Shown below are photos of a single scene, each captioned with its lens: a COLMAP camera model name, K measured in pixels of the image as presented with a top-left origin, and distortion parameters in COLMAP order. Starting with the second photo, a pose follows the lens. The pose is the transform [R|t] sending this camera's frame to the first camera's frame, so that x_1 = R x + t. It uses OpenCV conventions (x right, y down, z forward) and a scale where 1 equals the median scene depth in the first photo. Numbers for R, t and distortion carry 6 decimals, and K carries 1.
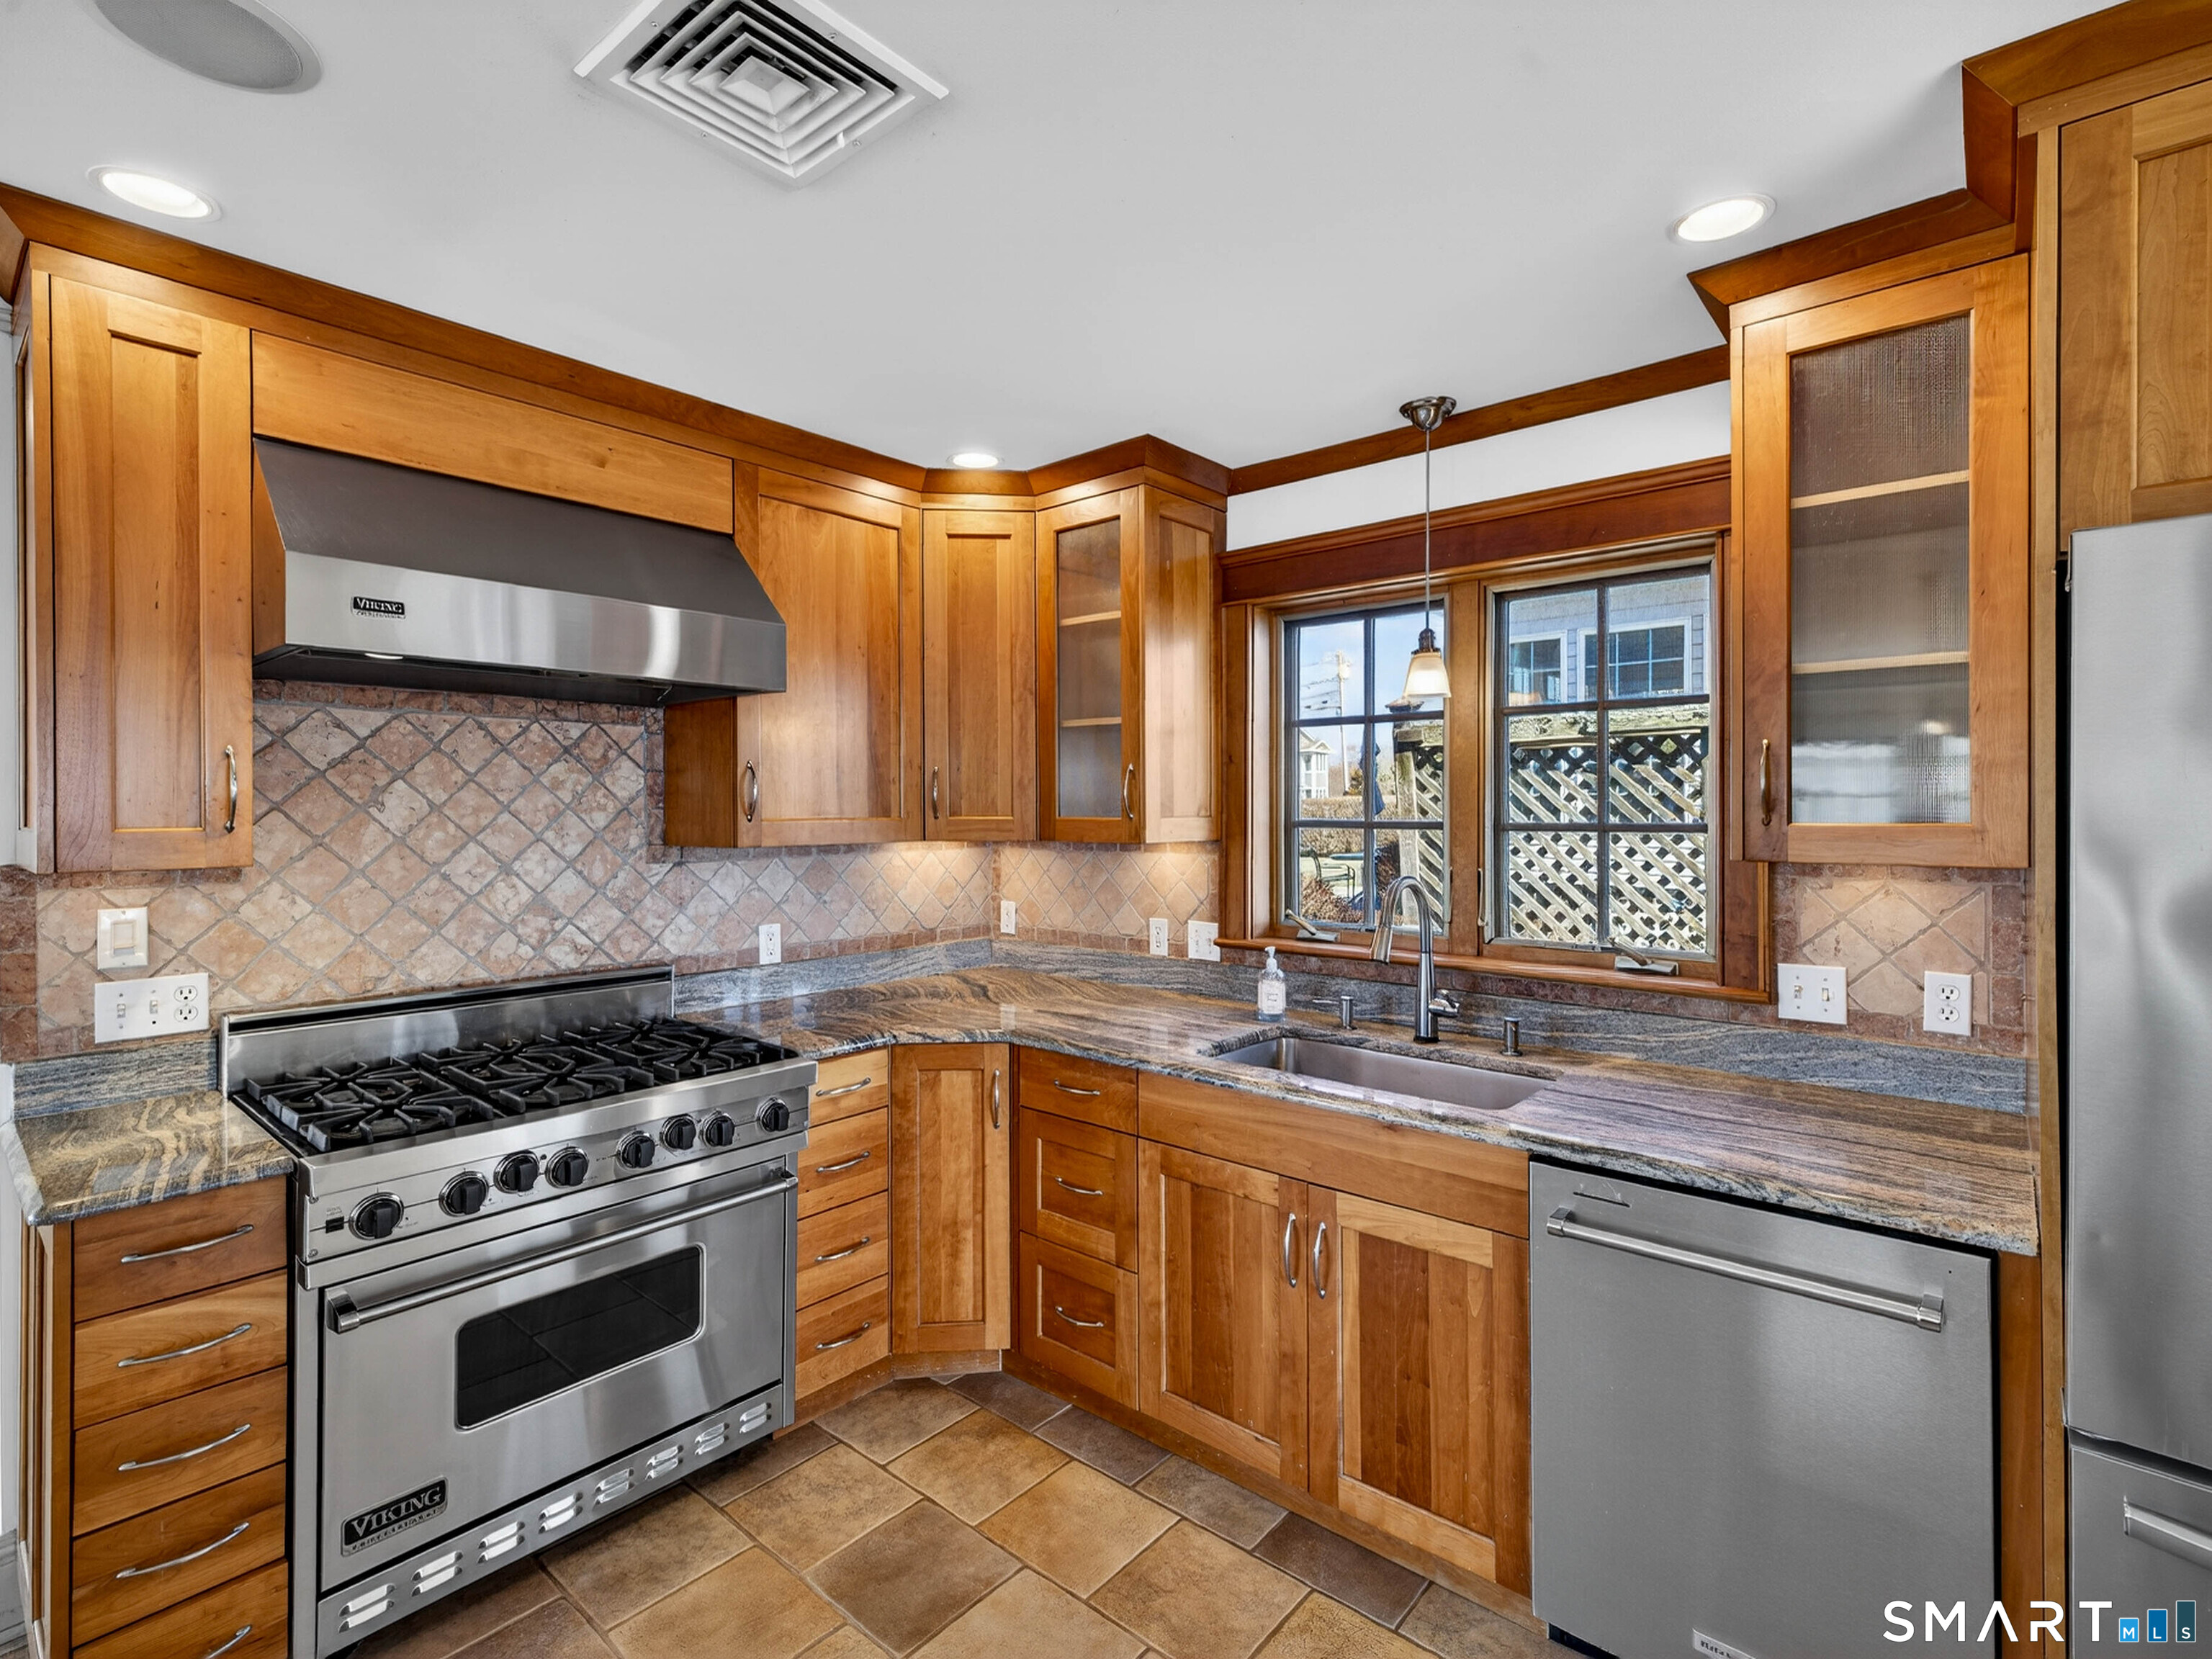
lens RADIAL K [[1048.0, 0, 1092.5], [0, 1048.0, 831.2], [0, 0, 1]] dist [0.011560, -0.003164]
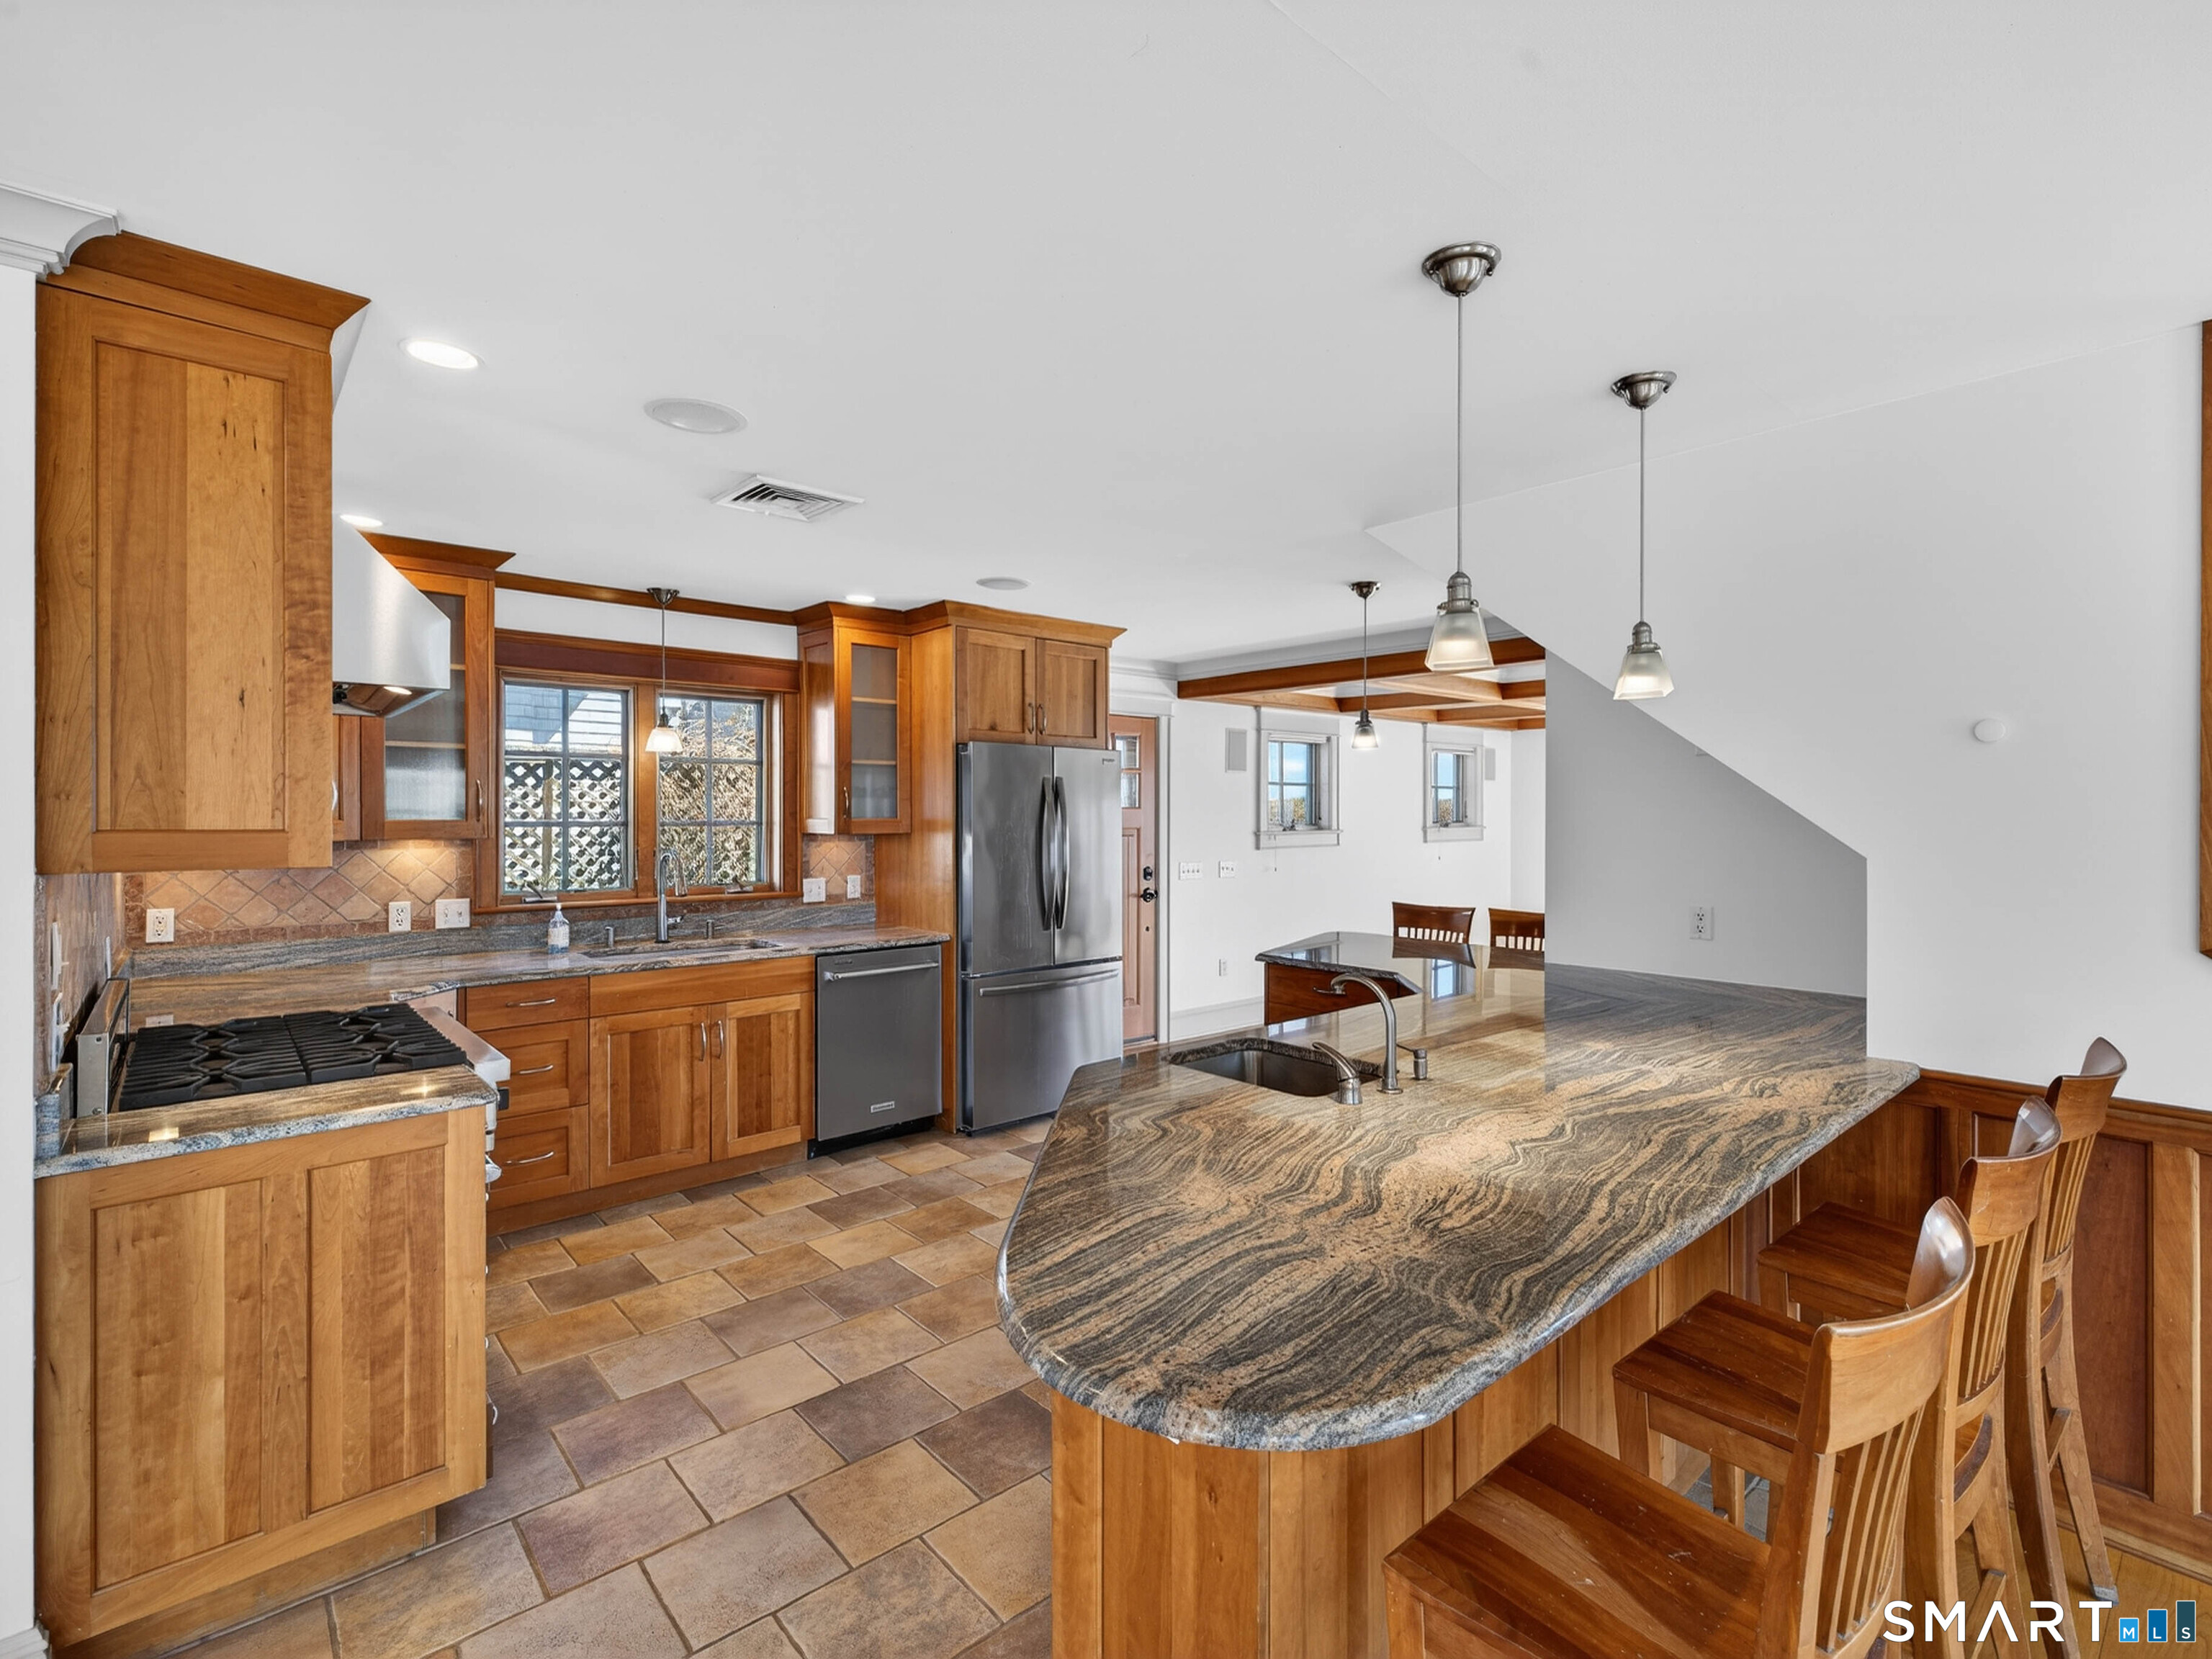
lens RADIAL K [[1048.0, 0, 1112.2], [0, 1048.0, 822.0], [0, 0, 1]] dist [0.011560, -0.003164]
pose [[0.142663, -0.008684, 0.989733, -1.358399], [0.017764, 0.999823, 0.006212, -0.006894], [-0.989612, 0.016695, 0.142792, -0.033815]]
